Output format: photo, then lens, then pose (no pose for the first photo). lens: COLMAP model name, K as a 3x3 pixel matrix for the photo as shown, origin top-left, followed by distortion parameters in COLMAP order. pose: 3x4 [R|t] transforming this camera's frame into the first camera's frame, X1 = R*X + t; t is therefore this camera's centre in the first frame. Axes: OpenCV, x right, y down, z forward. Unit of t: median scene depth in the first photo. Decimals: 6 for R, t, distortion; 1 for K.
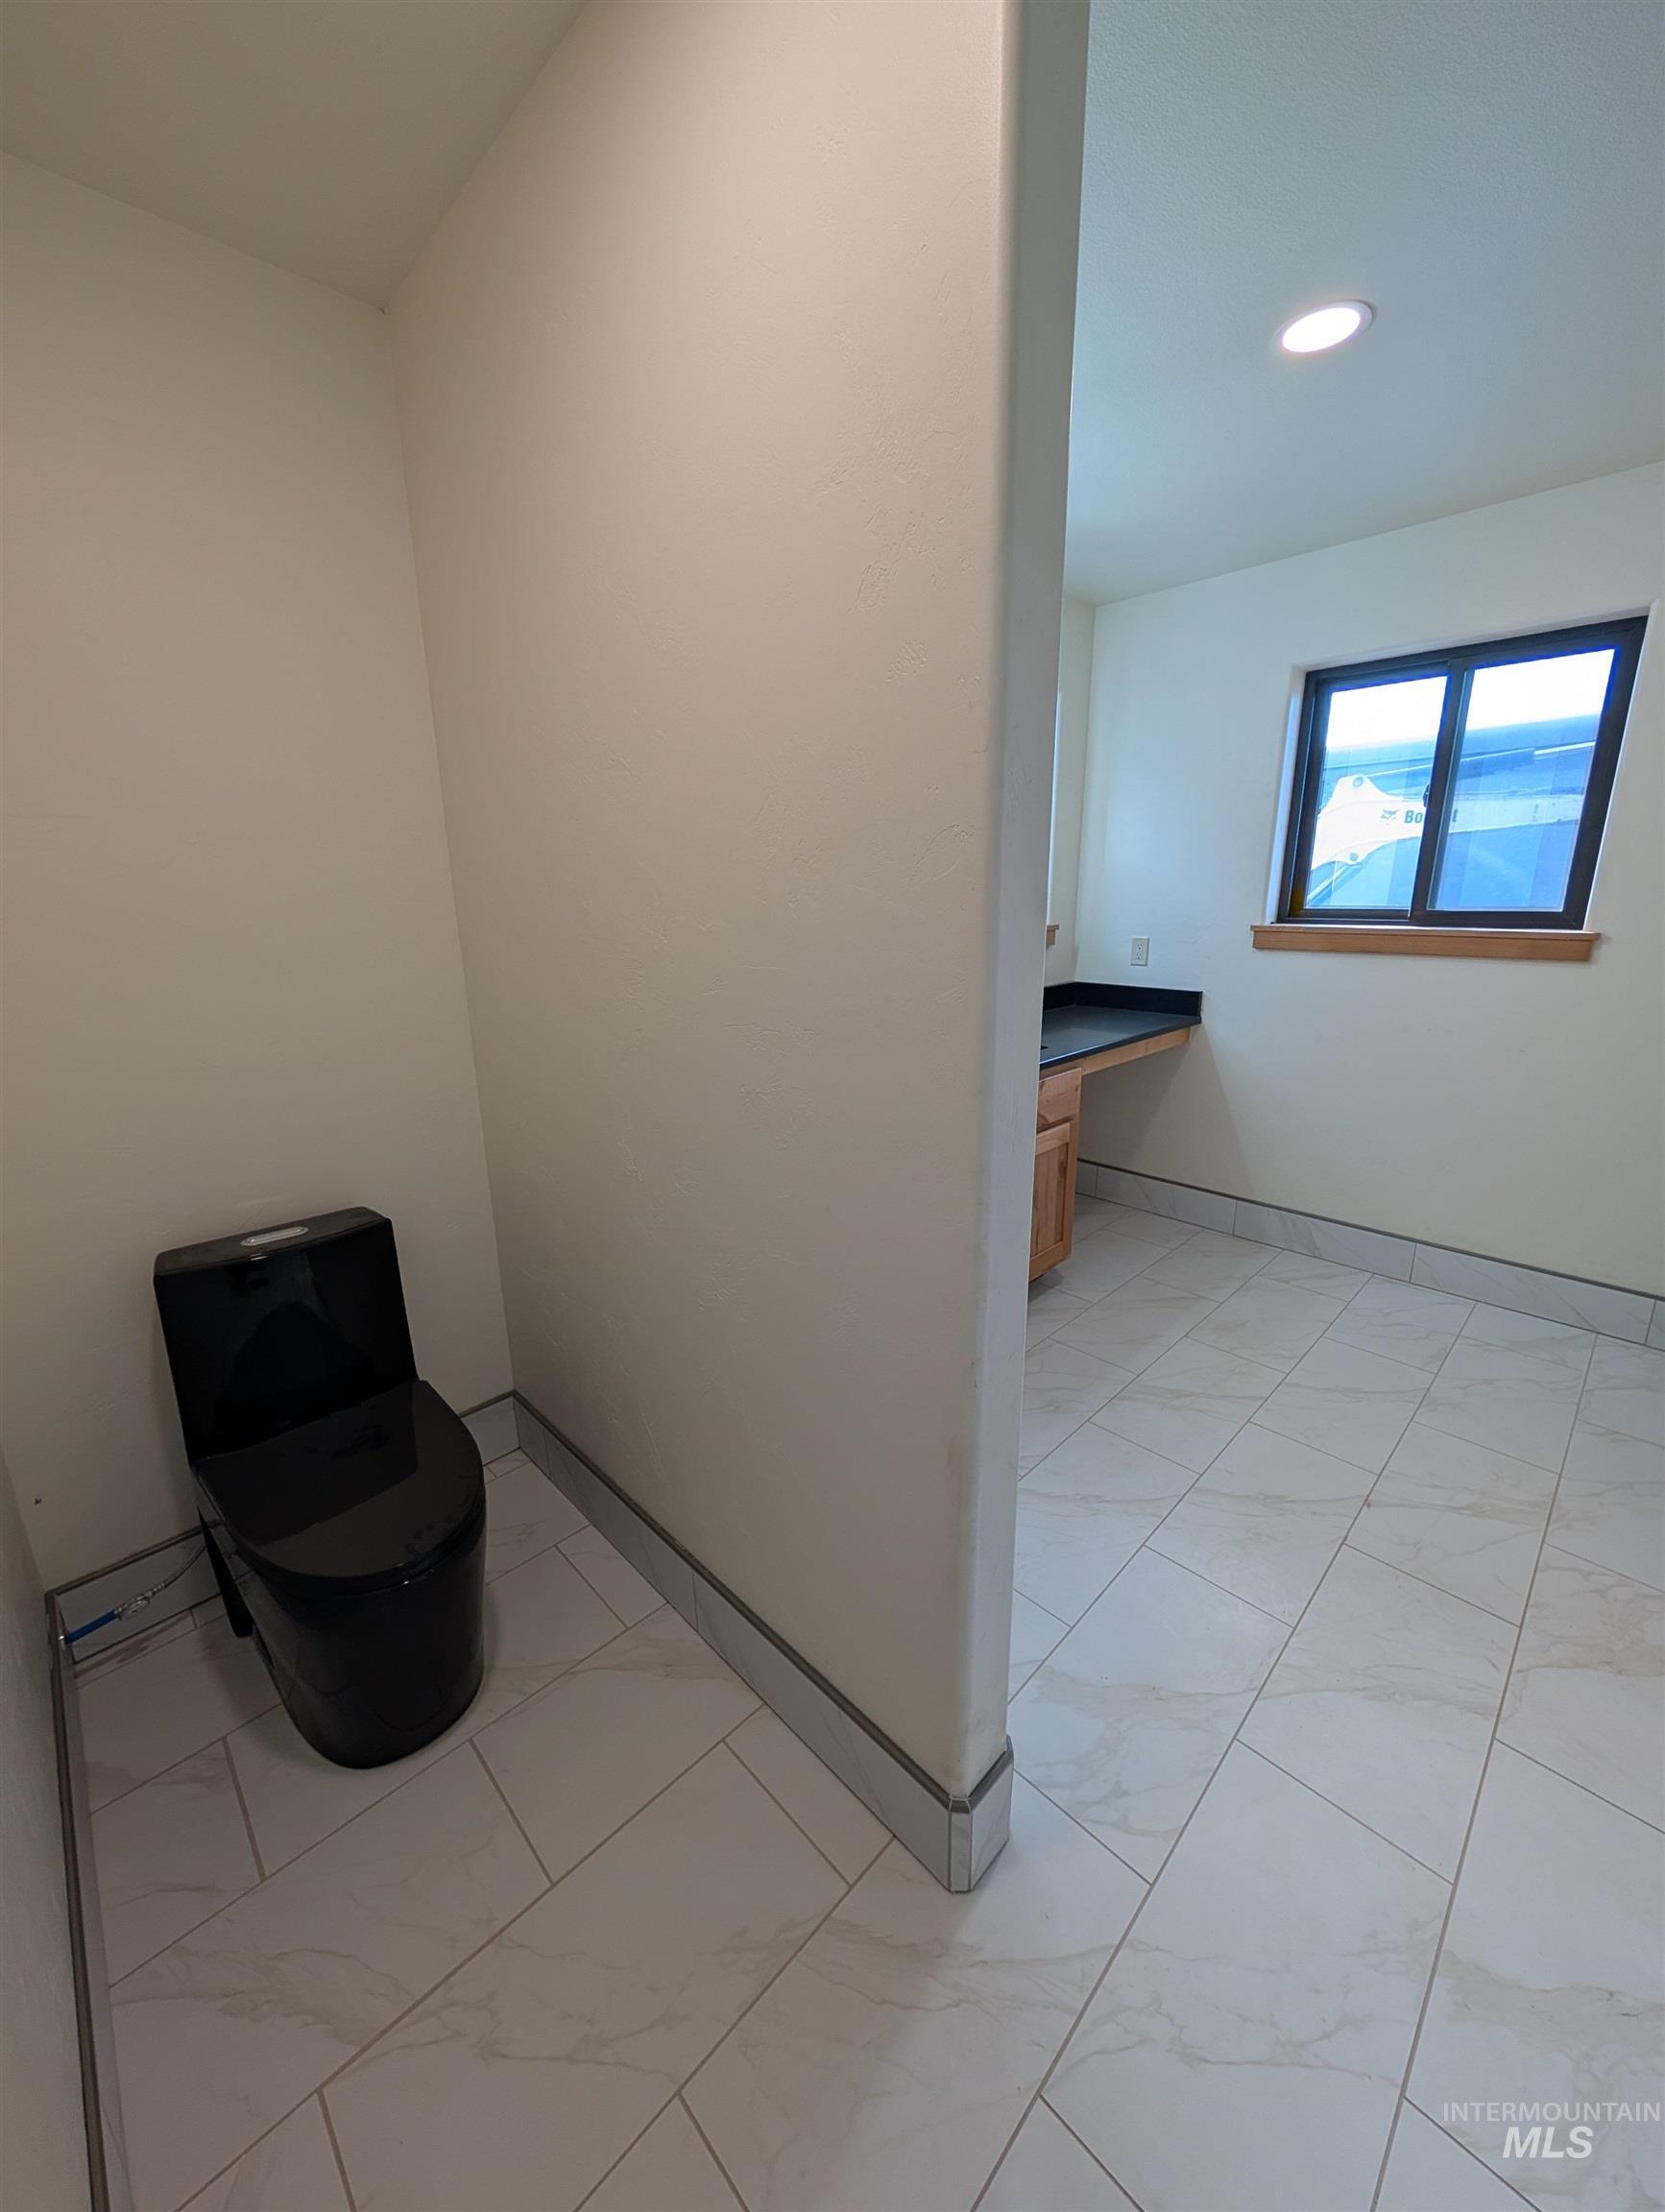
lens RADIAL K [[834.8, 0, 834.6], [0, 834.8, 1103.7], [0, 0, 1]] dist [0.000544, 0.000132]
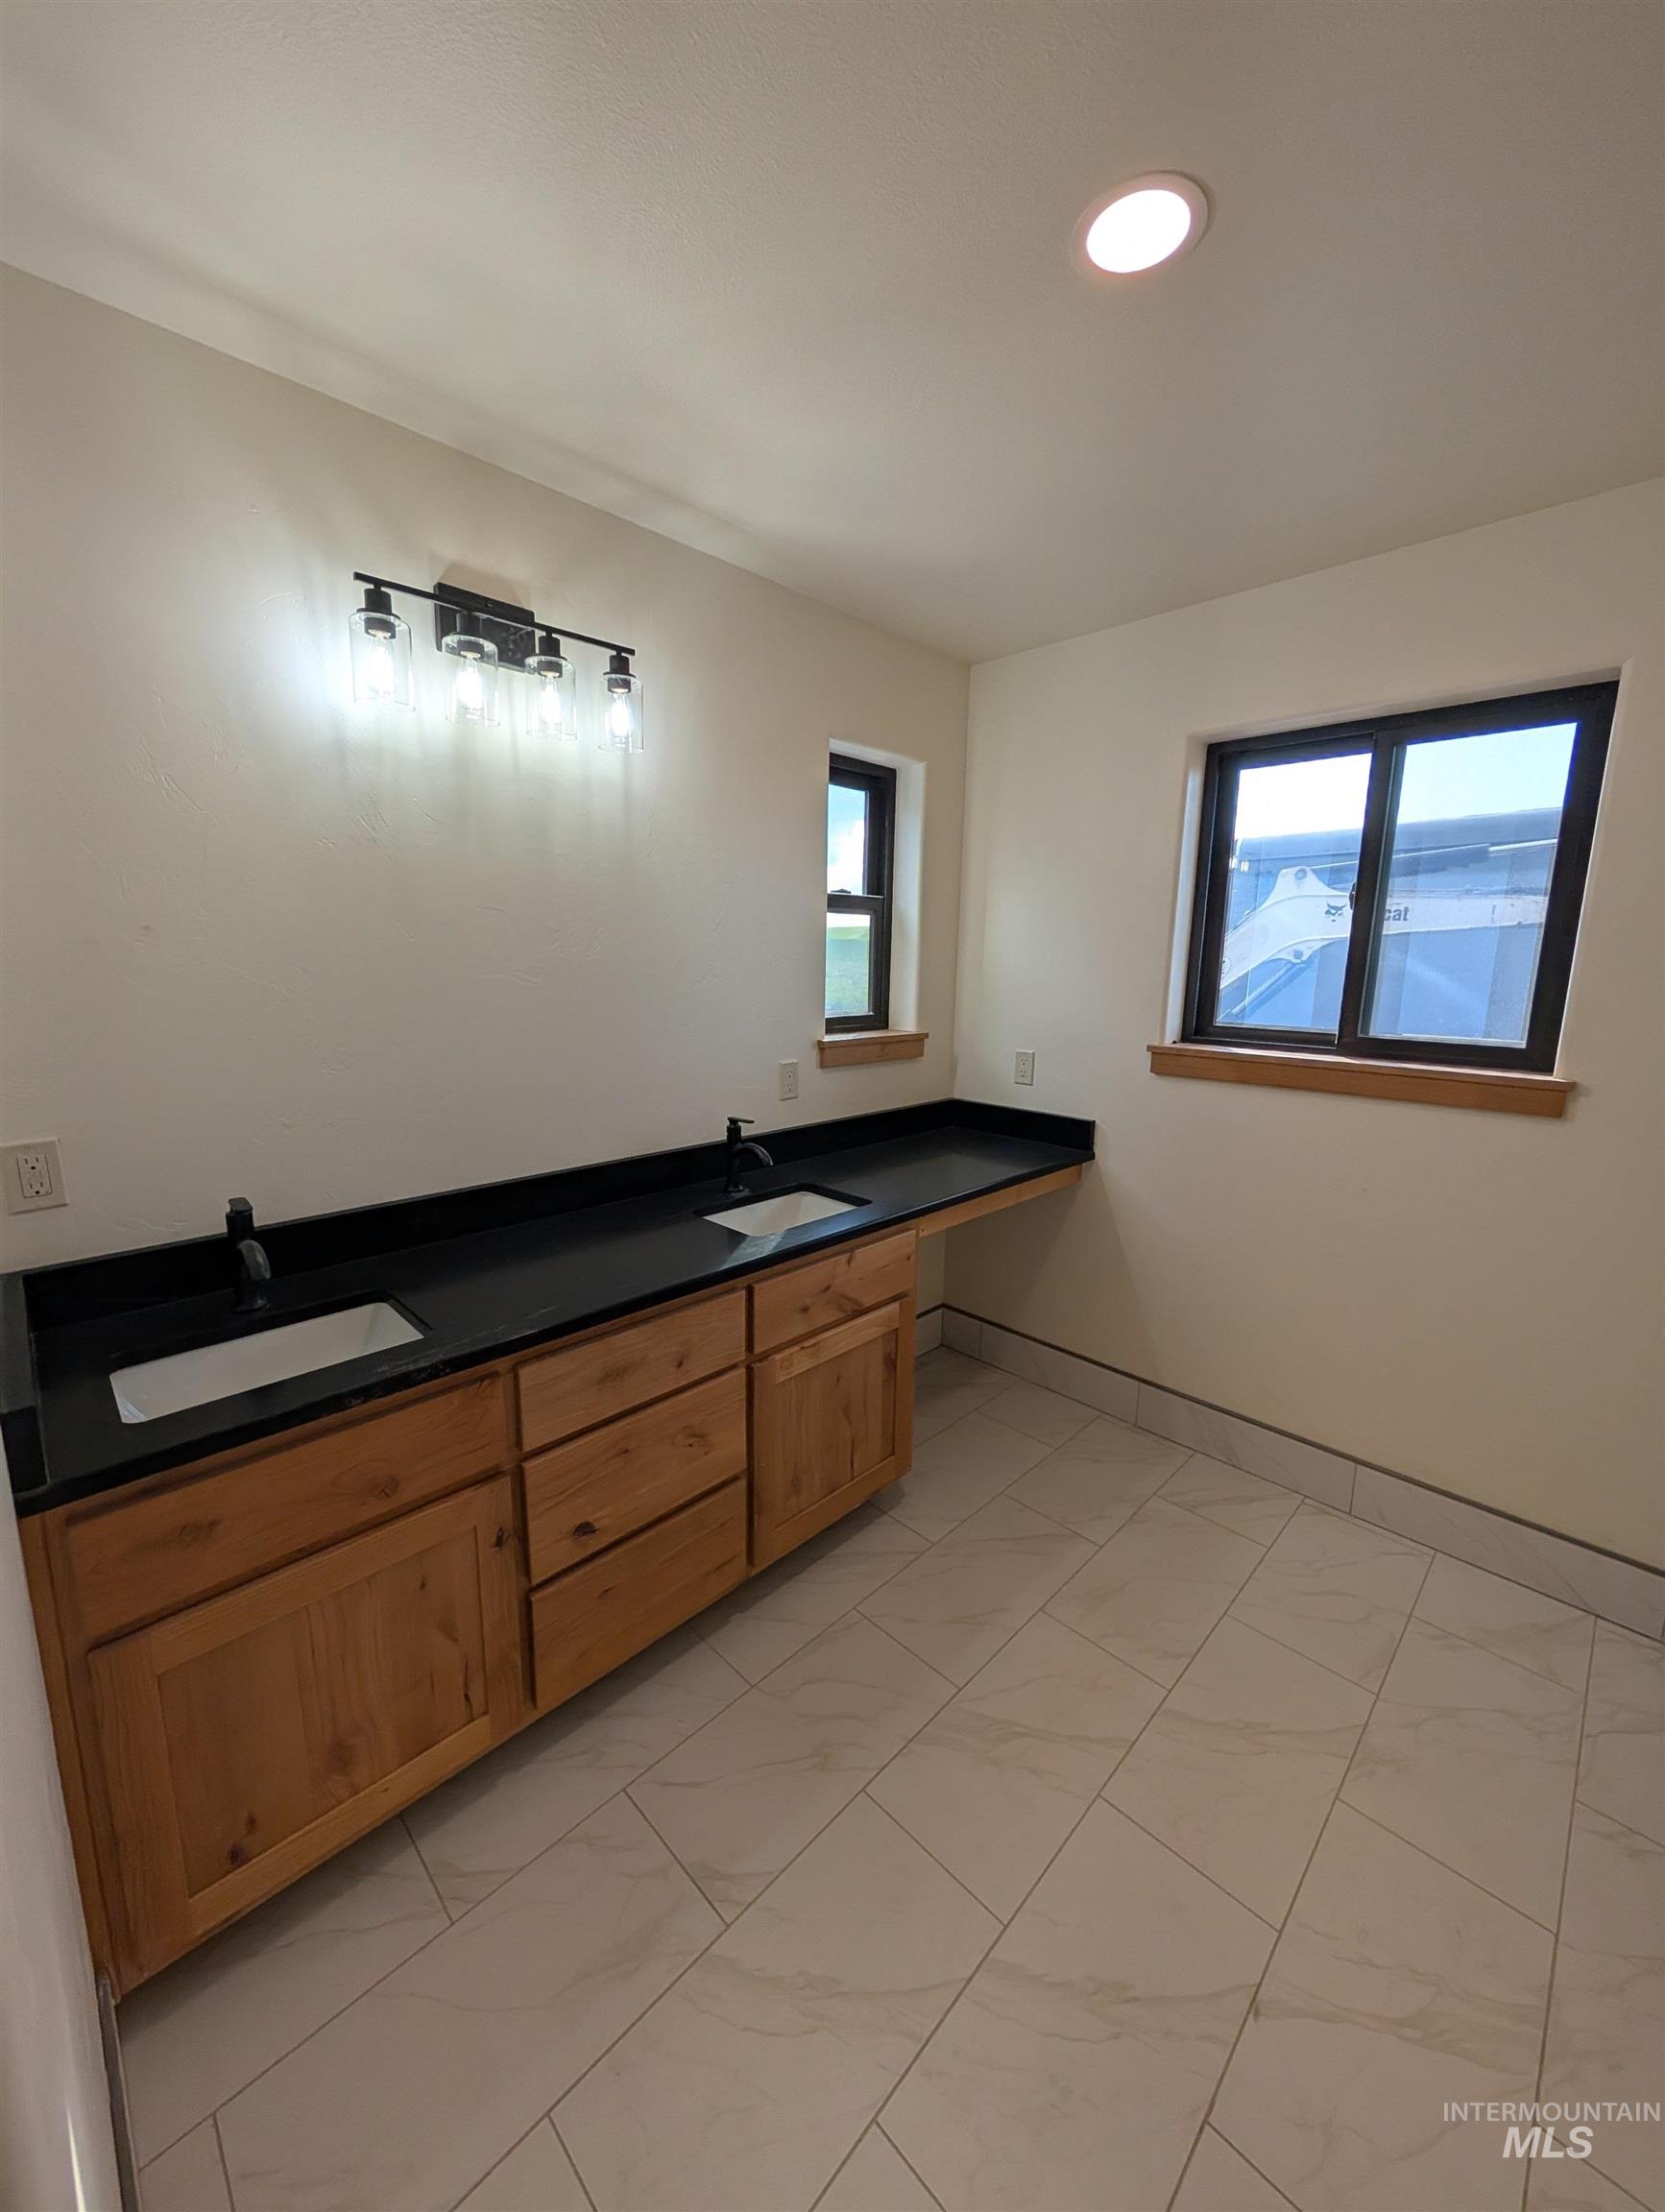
lens RADIAL K [[834.8, 0, 833.2], [0, 834.8, 1104.7], [0, 0, 1]] dist [0.000544, 0.000132]
pose [[0.999518, 0.025949, 0.017052, 0.195188], [-0.024536, 0.996620, -0.078400, -0.091418], [-0.019029, 0.077944, 0.996776, 0.219308]]
